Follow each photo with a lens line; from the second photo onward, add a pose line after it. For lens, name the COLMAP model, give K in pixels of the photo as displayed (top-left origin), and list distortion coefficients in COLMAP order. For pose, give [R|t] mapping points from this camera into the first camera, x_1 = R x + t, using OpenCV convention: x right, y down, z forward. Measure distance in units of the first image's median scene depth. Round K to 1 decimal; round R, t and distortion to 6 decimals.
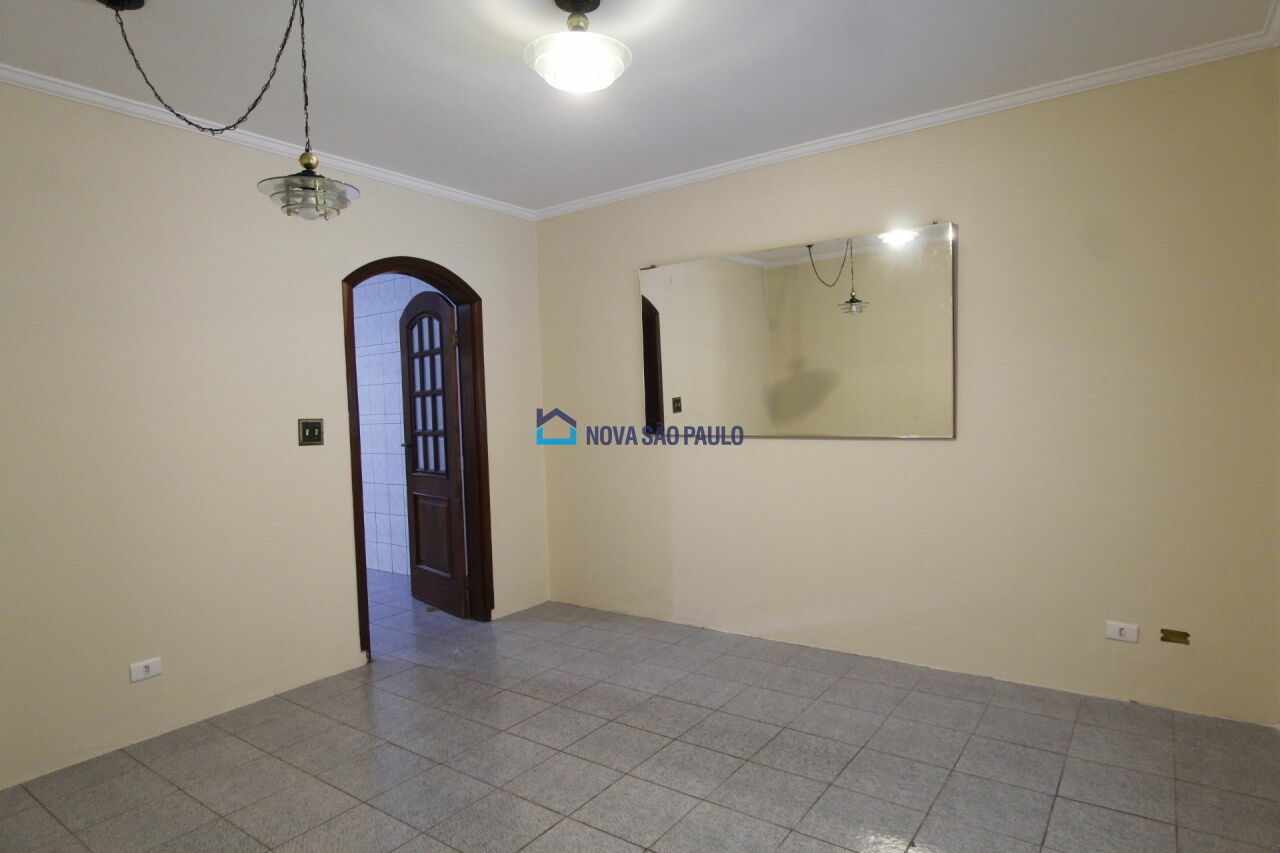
lens RADIAL K [[727.1, 0, 640.0], [0, 727.1, 426.5], [0, 0, 1]] dist [-0.000922, -0.000099]
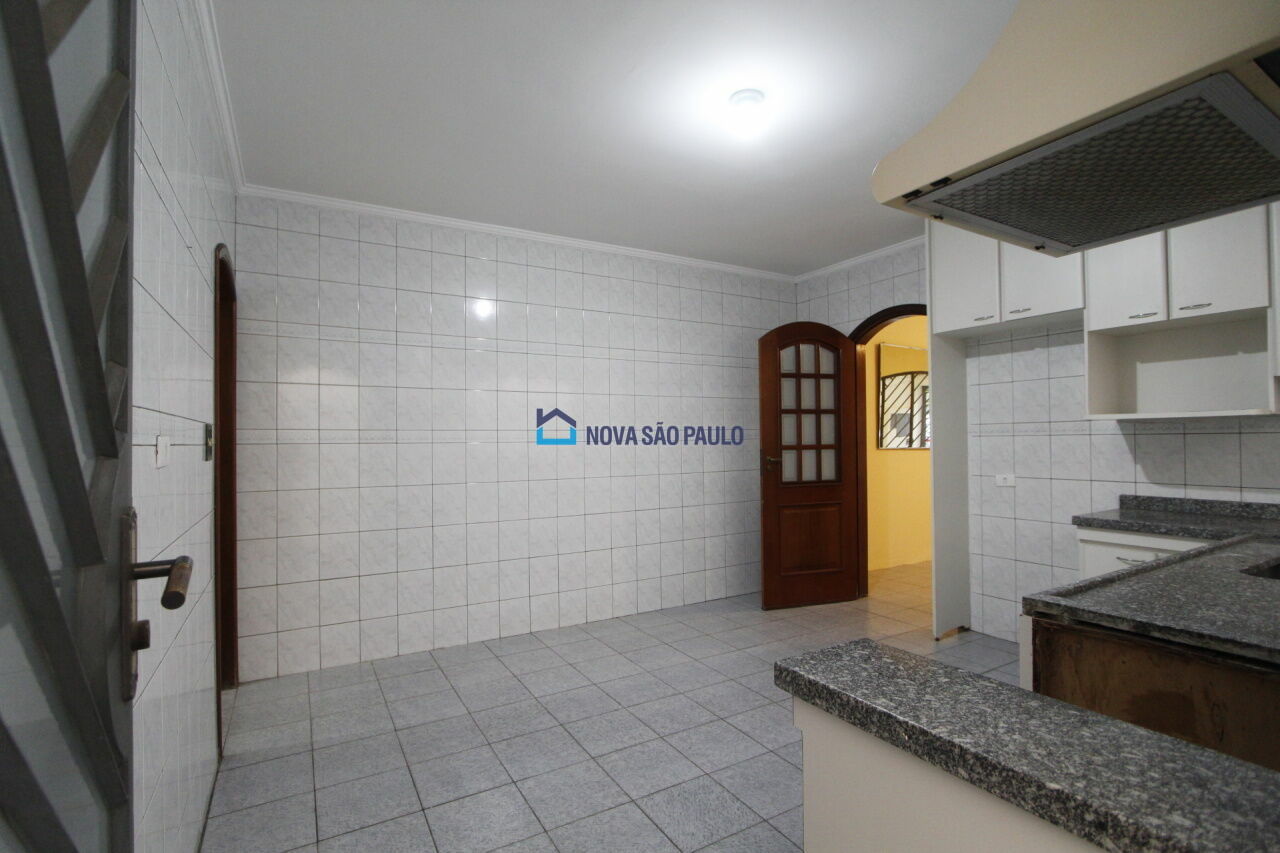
lens RADIAL K [[589.7, 0, 637.7], [0, 589.7, 434.1], [0, 0, 1]] dist [-0.014548, -0.000177]
pose [[0.405144, 0.034324, 0.913609, -1.206919], [0.024051, 0.998549, -0.048180, 0.026537], [-0.913937, 0.041493, 0.403730, 0.864142]]
